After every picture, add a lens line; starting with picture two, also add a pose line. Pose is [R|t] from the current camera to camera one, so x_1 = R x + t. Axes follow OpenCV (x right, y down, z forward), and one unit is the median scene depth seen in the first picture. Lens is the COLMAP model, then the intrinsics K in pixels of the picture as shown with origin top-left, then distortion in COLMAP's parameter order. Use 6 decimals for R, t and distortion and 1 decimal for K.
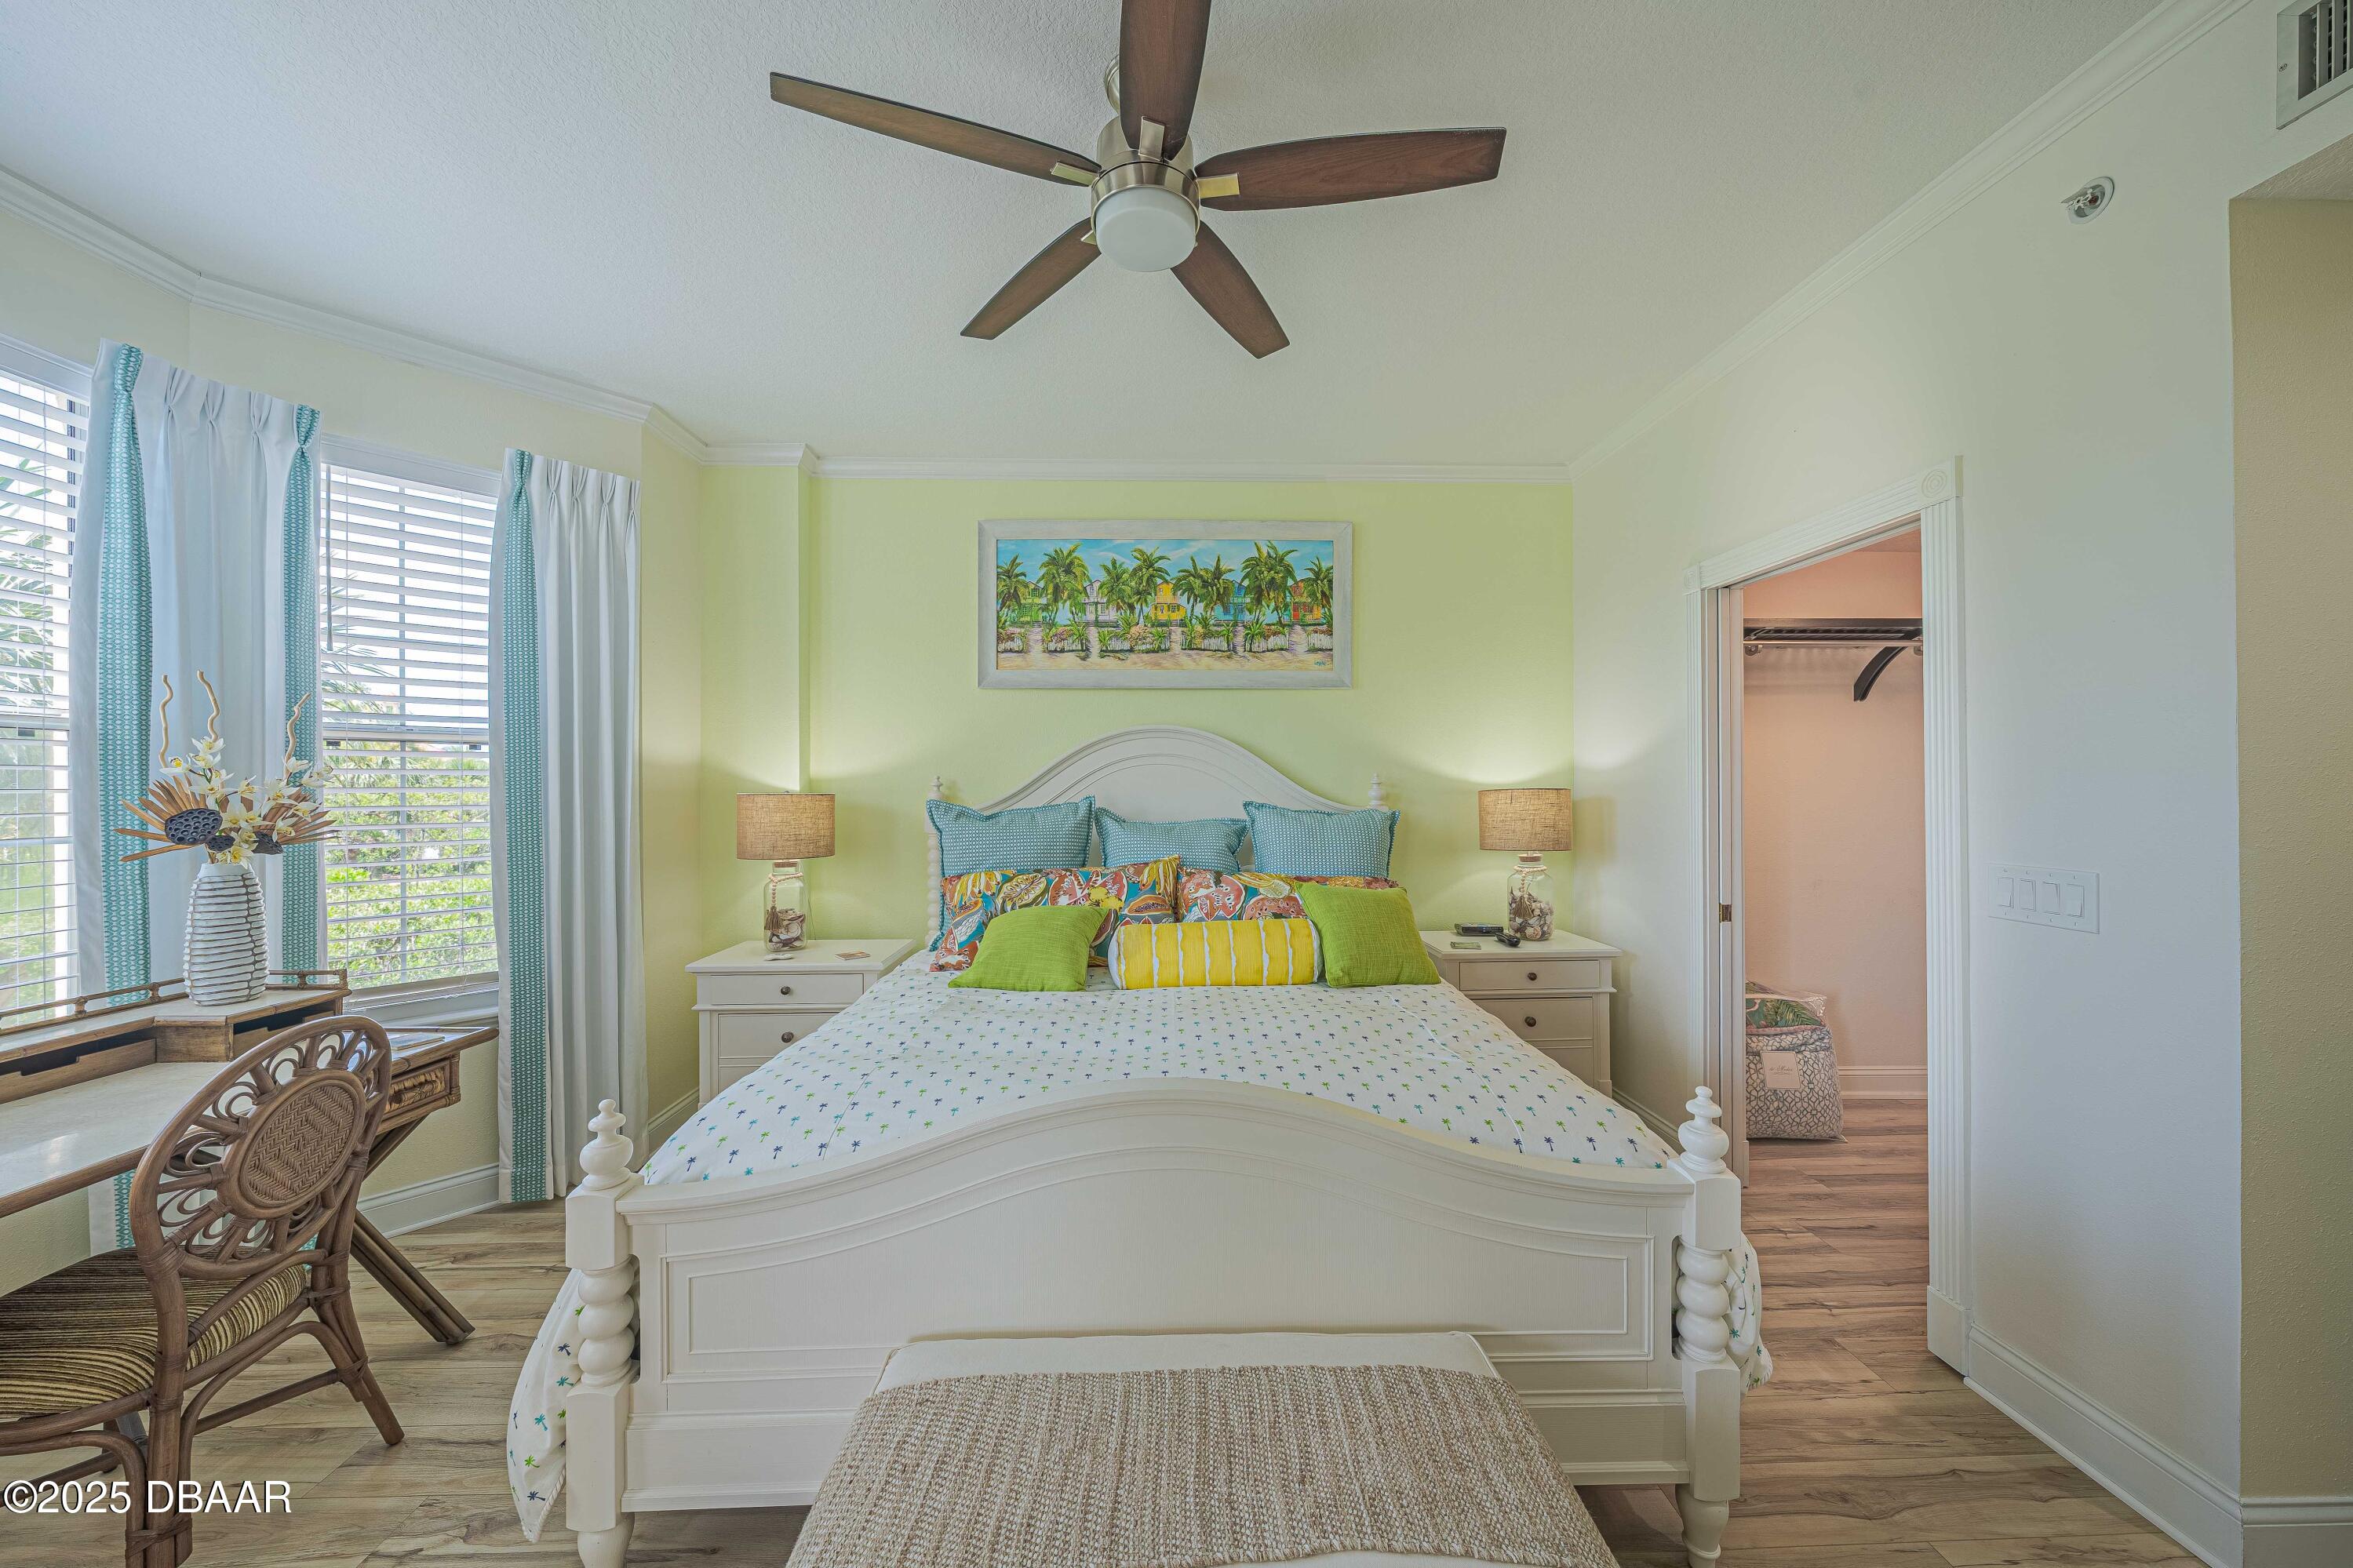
lens RADIAL K [[811.5, 0, 1171.9], [0, 811.5, 788.6], [0, 0, 1]] dist [-0.000865, -0.000273]
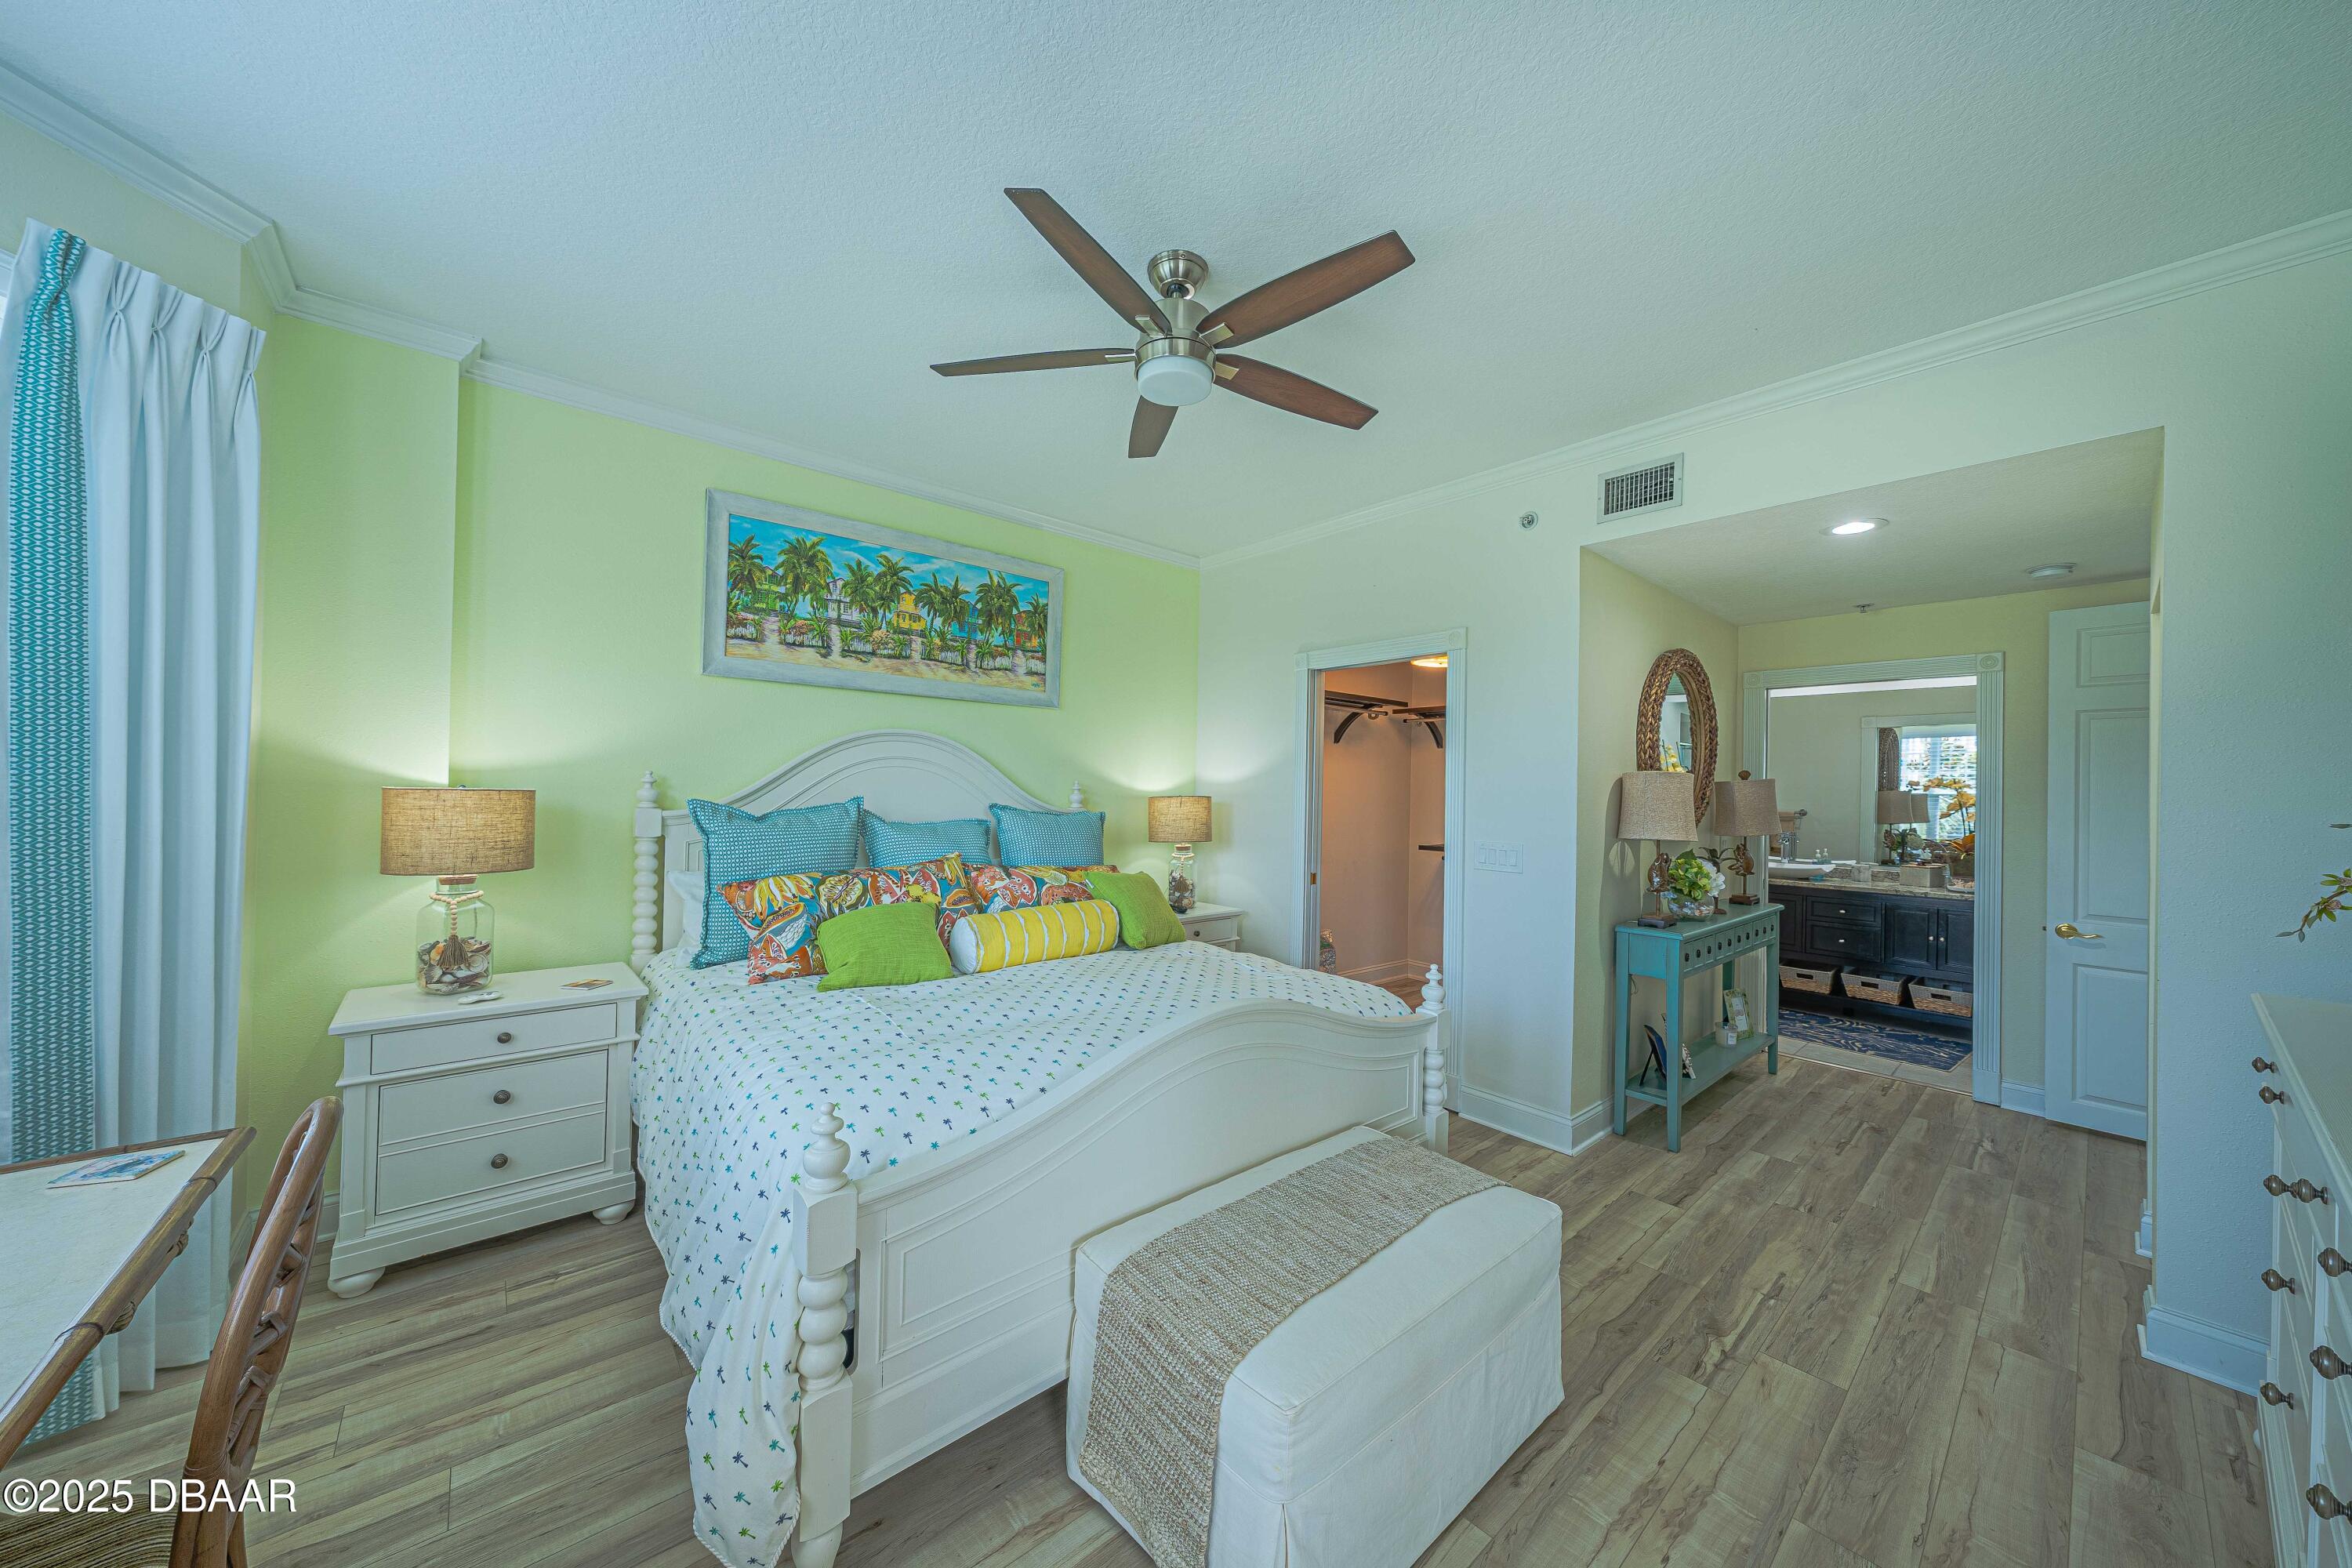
lens RADIAL K [[811.2, 0, 1160.3], [0, 811.2, 786.9], [0, 0, 1]] dist [-0.000865, -0.000273]
pose [[0.775617, 0.022066, 0.630818, -0.424213], [-0.020274, 0.999744, -0.010044, -0.000896], [-0.630879, -0.004999, 0.775866, -0.013716]]
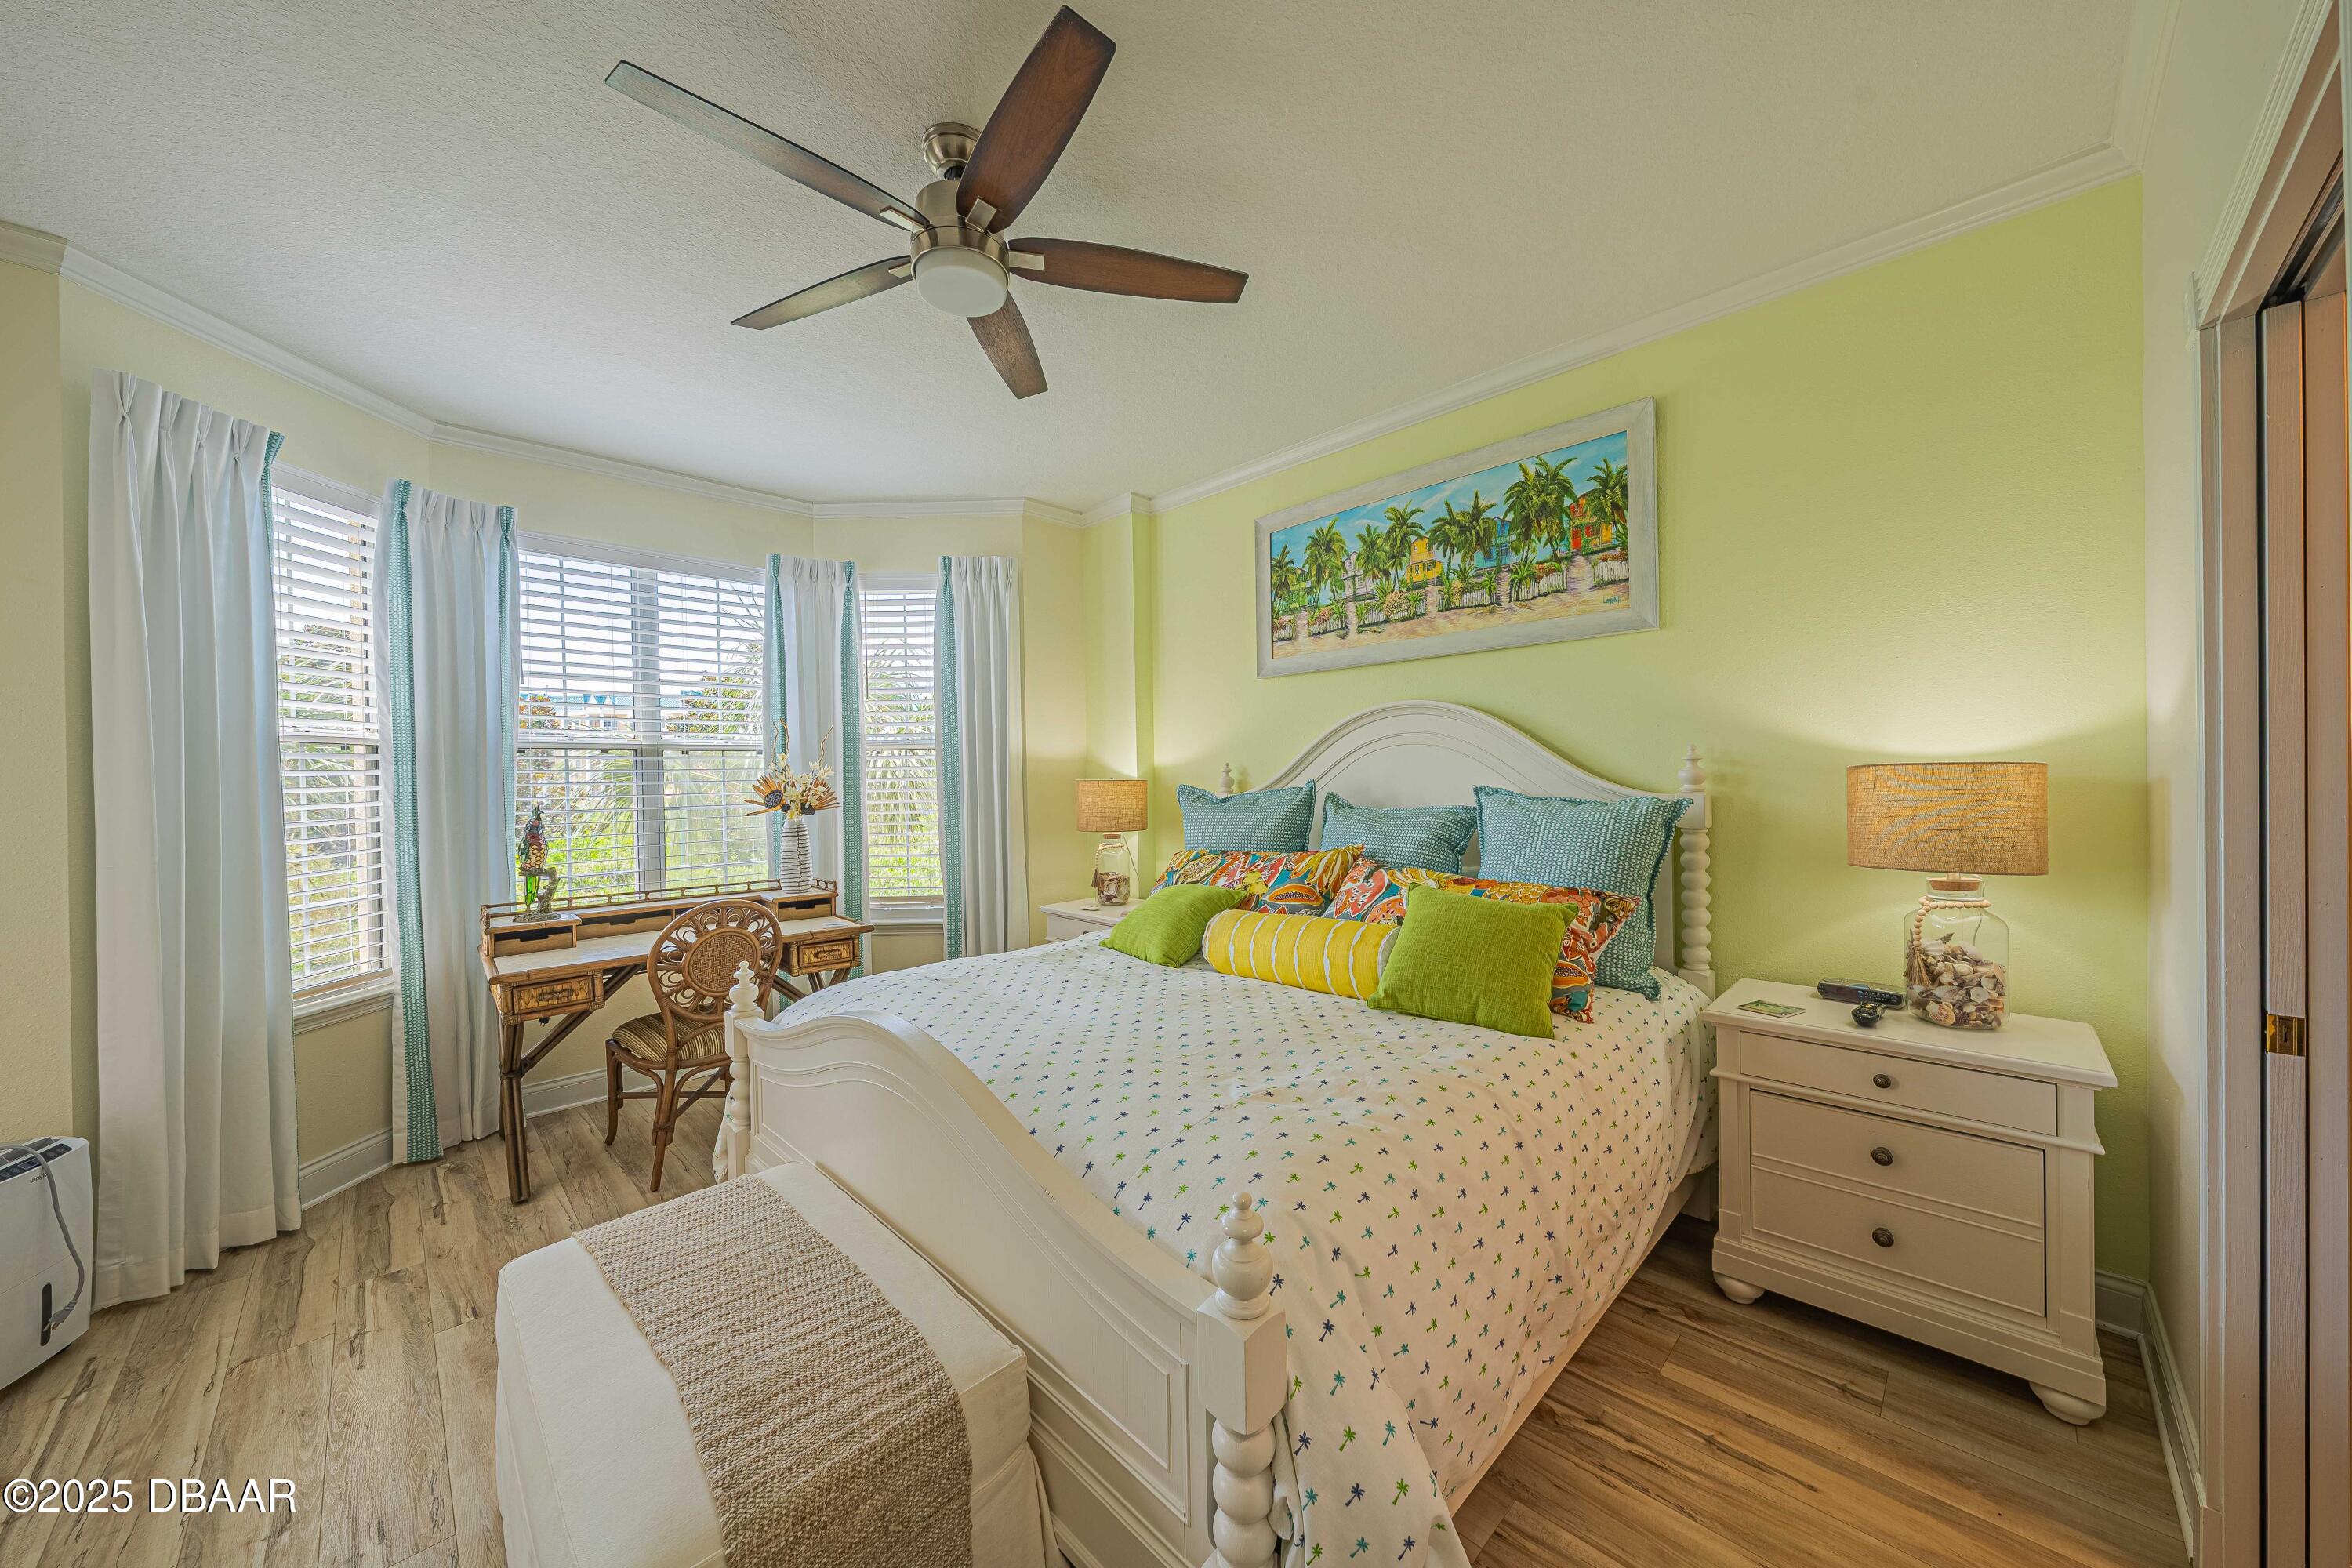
lens RADIAL K [[811.2, 0, 1164.4], [0, 811.2, 787.9], [0, 0, 1]] dist [-0.000865, -0.000273]
pose [[0.685644, 0.001038, -0.727936, 0.462027], [0.011626, 0.999856, 0.012376, 0.003780], [0.727844, -0.016949, 0.685533, 0.194669]]
